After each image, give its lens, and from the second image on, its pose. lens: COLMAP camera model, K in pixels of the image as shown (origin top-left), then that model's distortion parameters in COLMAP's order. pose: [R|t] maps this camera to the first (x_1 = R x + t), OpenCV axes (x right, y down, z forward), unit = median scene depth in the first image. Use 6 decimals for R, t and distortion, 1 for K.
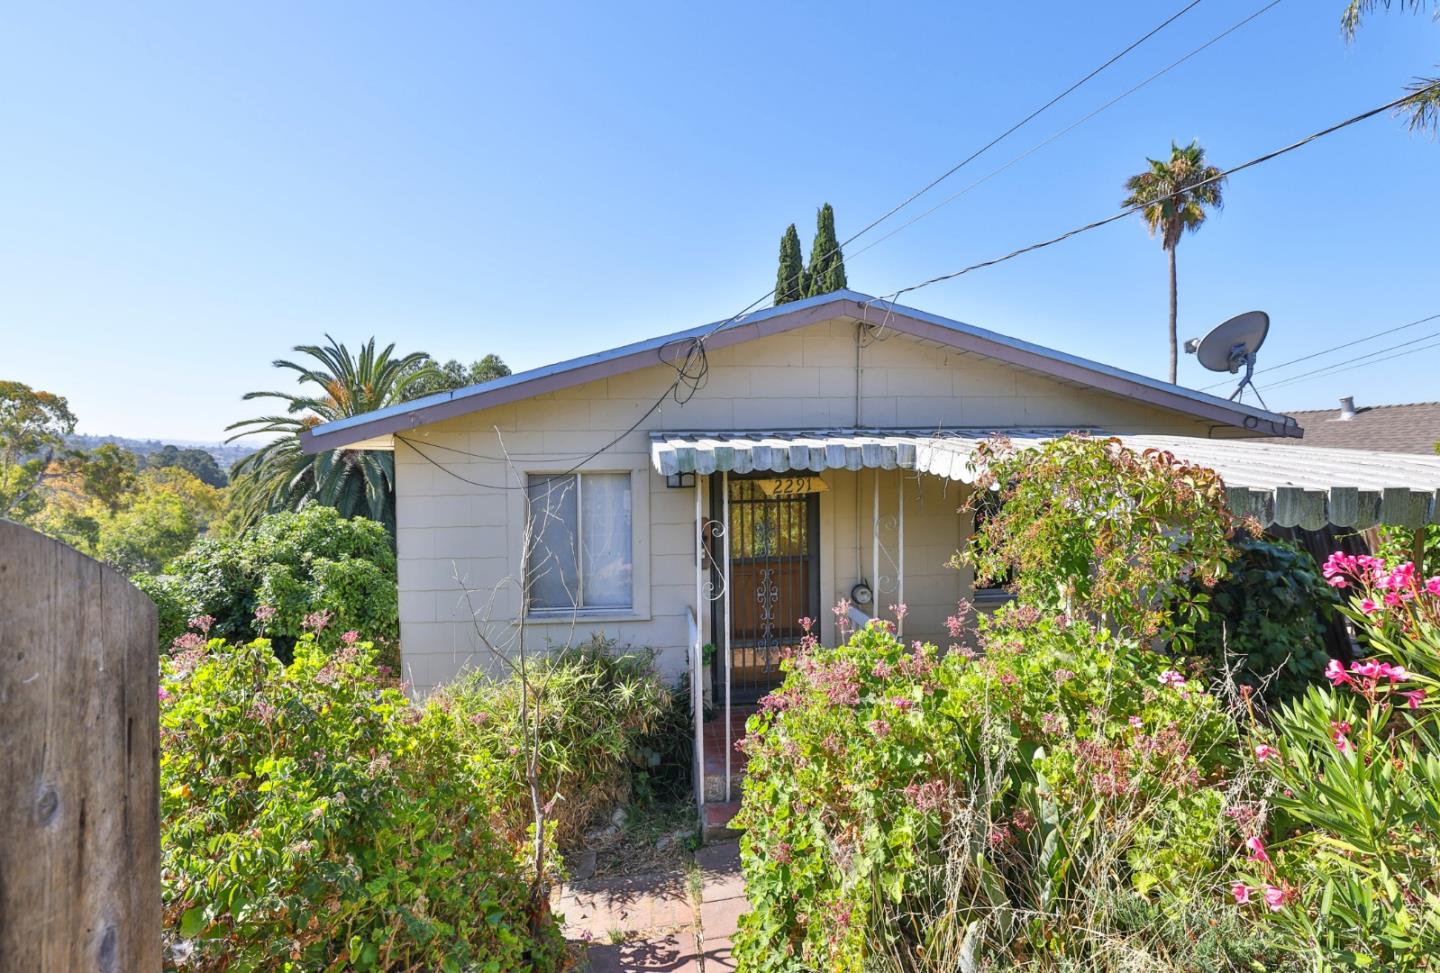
lens RADIAL K [[715.9, 0, 718.5], [0, 715.9, 476.8], [0, 0, 1]] dist [-0.037745, 0.000832]
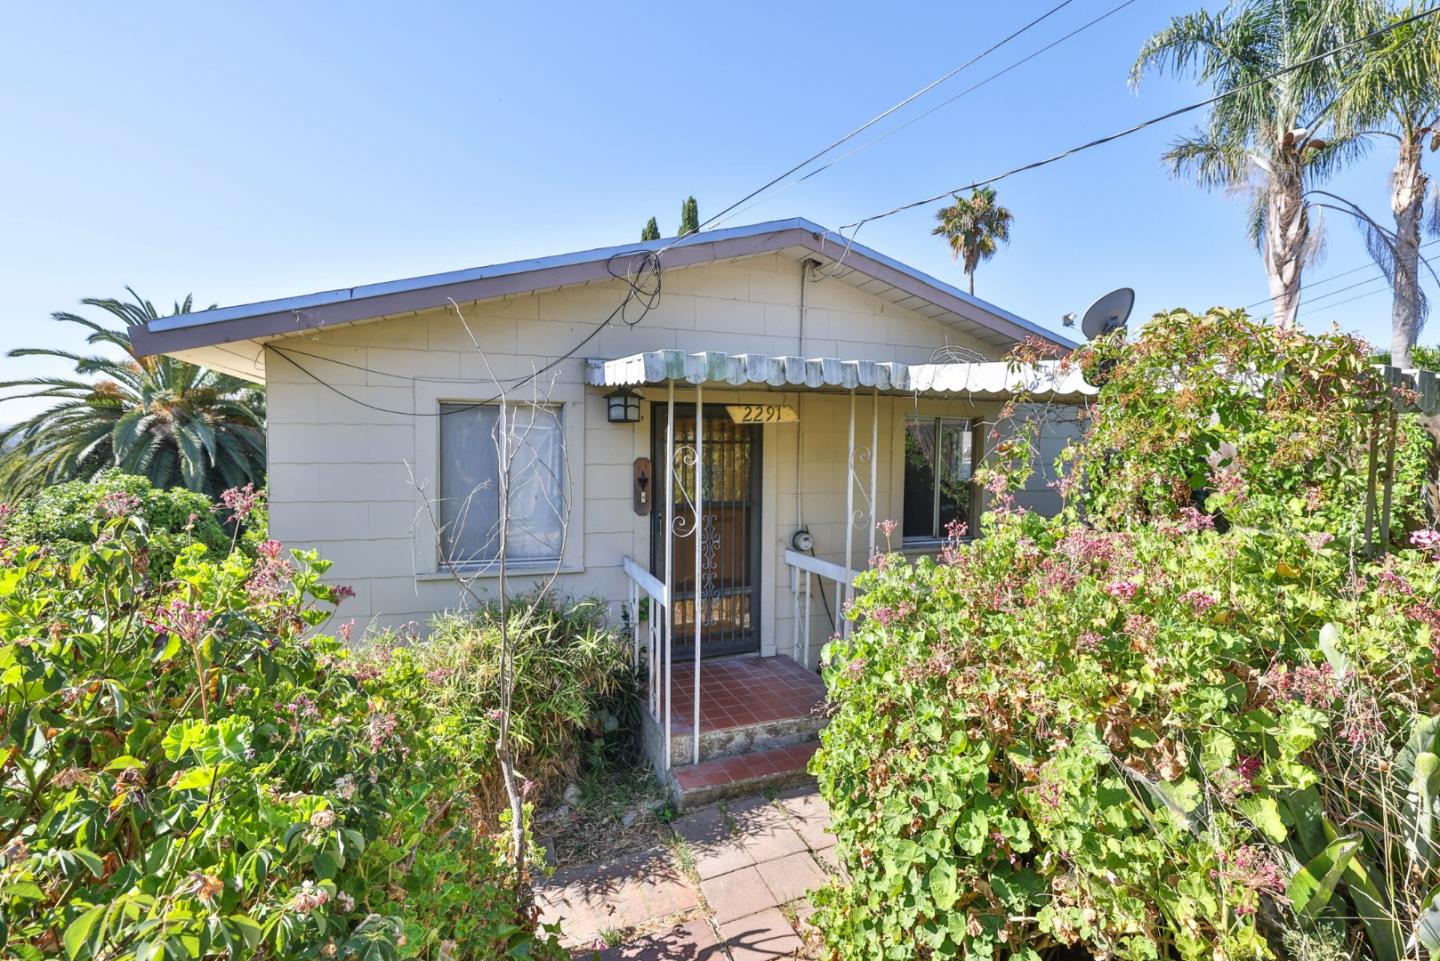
lens RADIAL K [[660.2, 0, 720.0], [0, 660.2, 480.5], [0, 0, 1]] dist [-0.051768, 0.019743]
pose [[0.968482, 0.007416, 0.248975, -0.141465], [-0.009662, 0.999923, 0.007802, 0.081150], [-0.248898, -0.009961, 0.968479, 0.171005]]
